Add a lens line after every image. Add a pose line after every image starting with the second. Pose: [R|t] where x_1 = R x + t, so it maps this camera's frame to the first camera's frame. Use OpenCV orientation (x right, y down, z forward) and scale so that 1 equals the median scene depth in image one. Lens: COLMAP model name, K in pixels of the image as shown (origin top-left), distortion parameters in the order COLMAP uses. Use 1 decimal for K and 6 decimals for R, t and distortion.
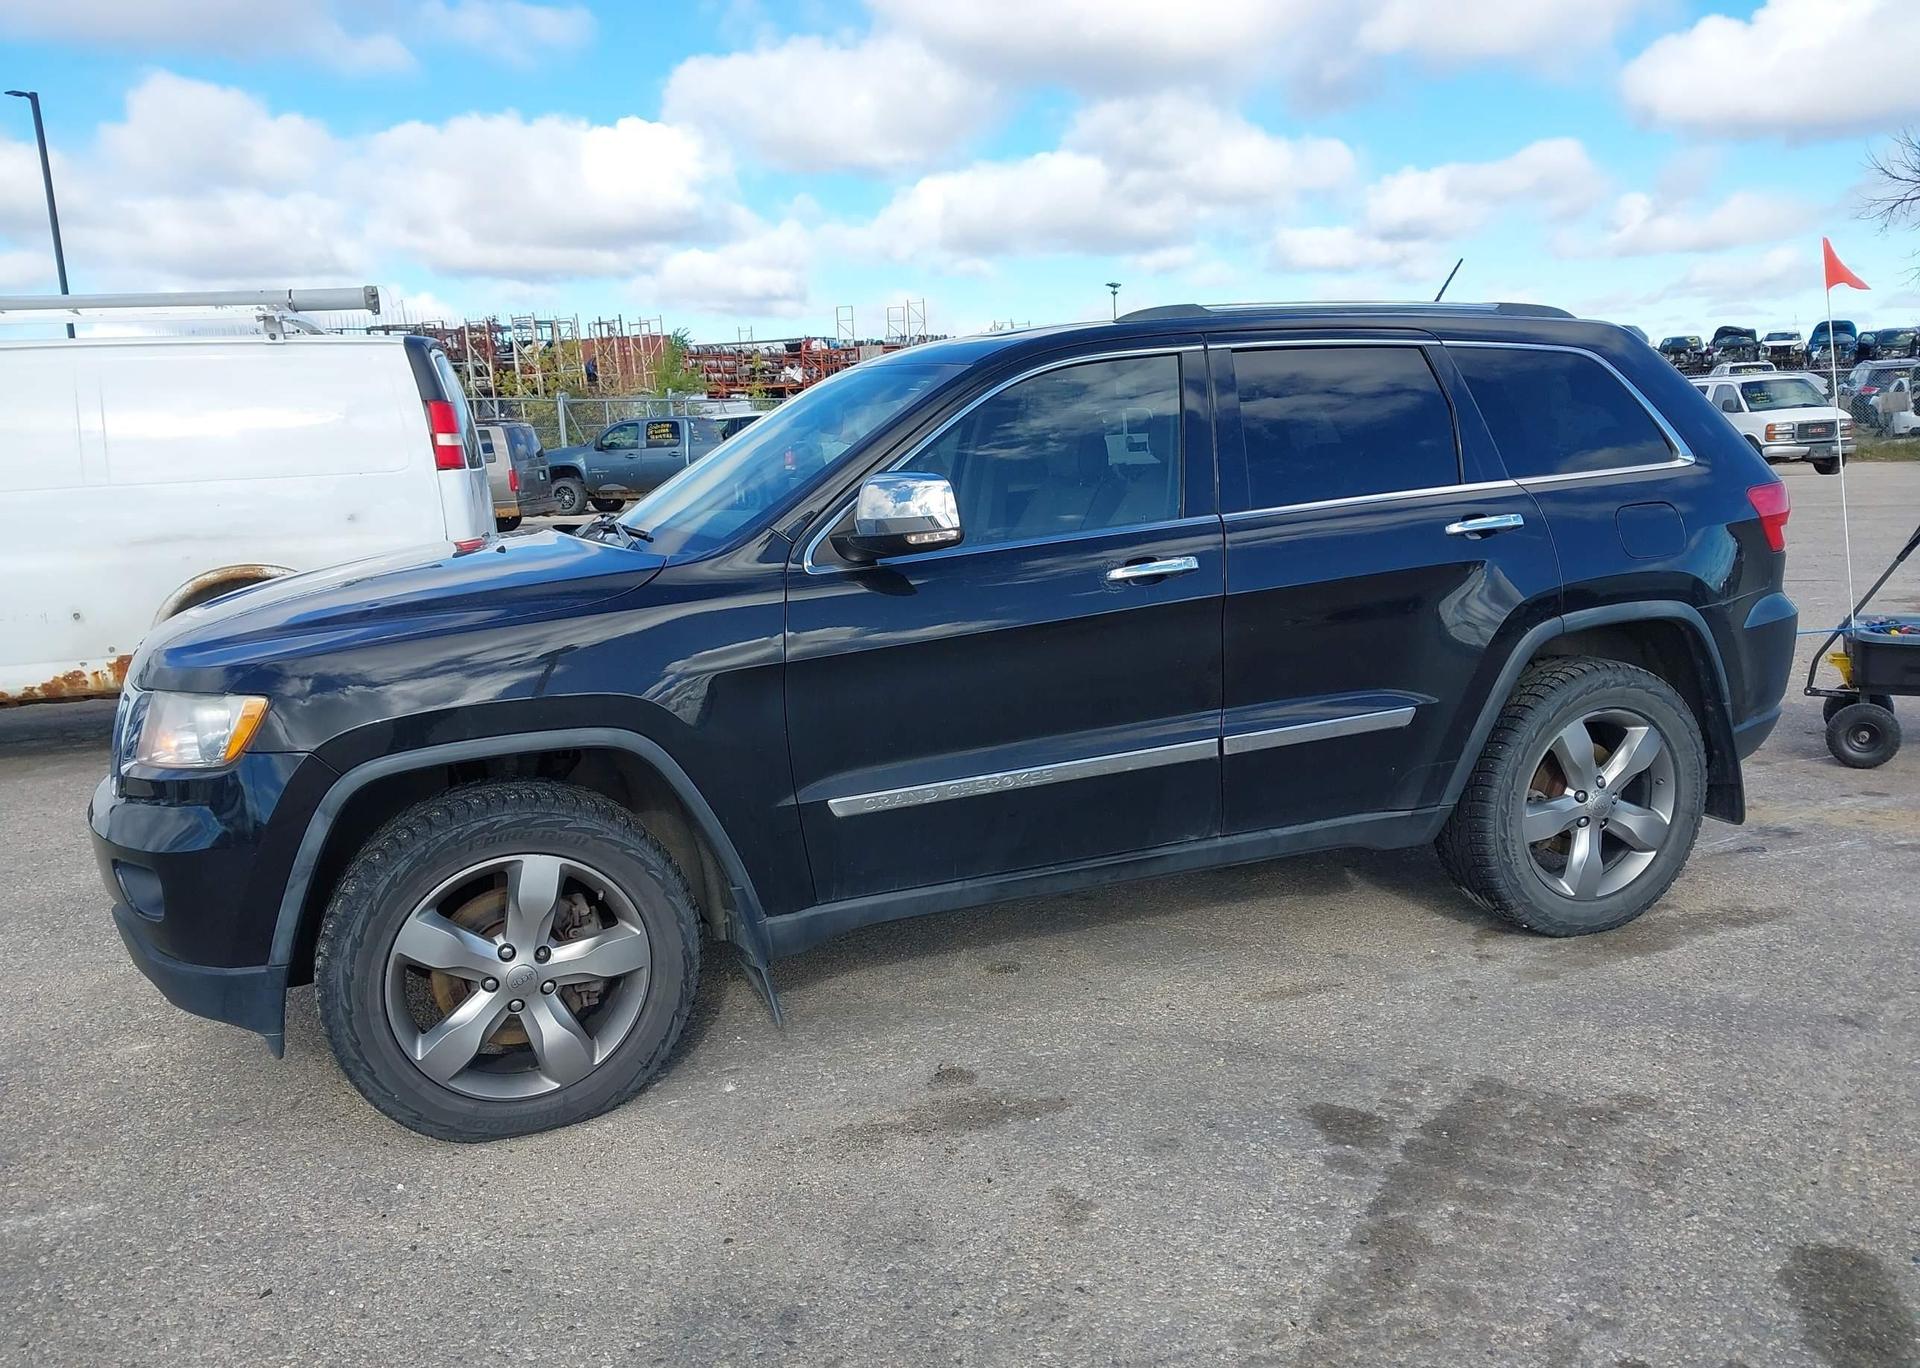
lens RADIAL K [[1515.3, 0, 961.8], [0, 1515.3, 726.1], [0, 0, 1]] dist [0.026200, -0.041066]
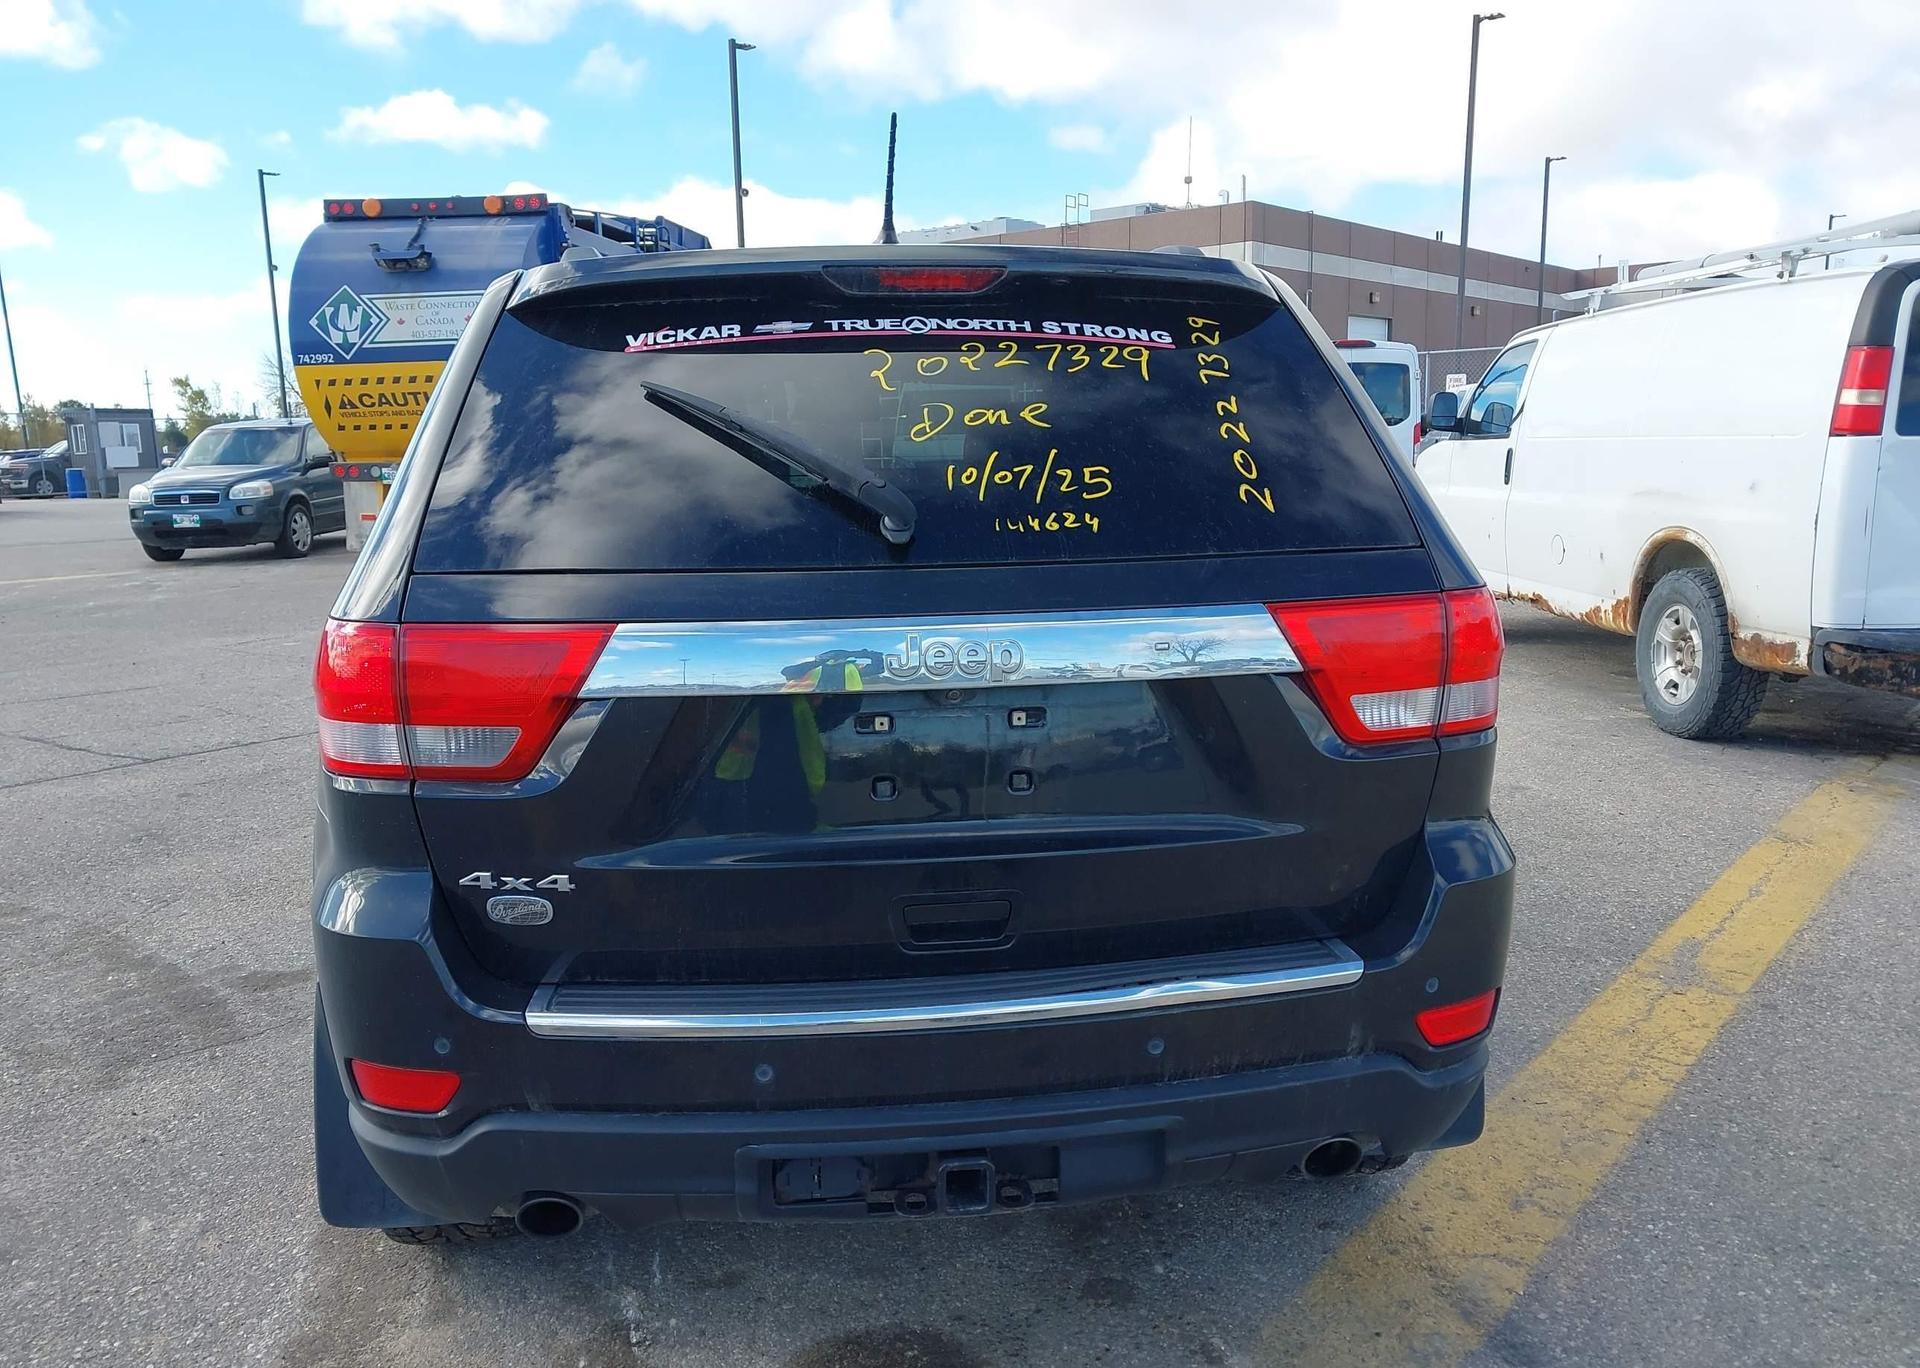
lens RADIAL K [[1515.3, 0, 972.0], [0, 1515.3, 668.9], [0, 0, 1]] dist [0.026200, -0.041066]
pose [[-0.248187, 0.193122, -0.949267, 1.151946], [-0.163101, 0.957606, 0.237462, -0.356376], [0.954883, 0.213761, -0.206167, 1.600267]]
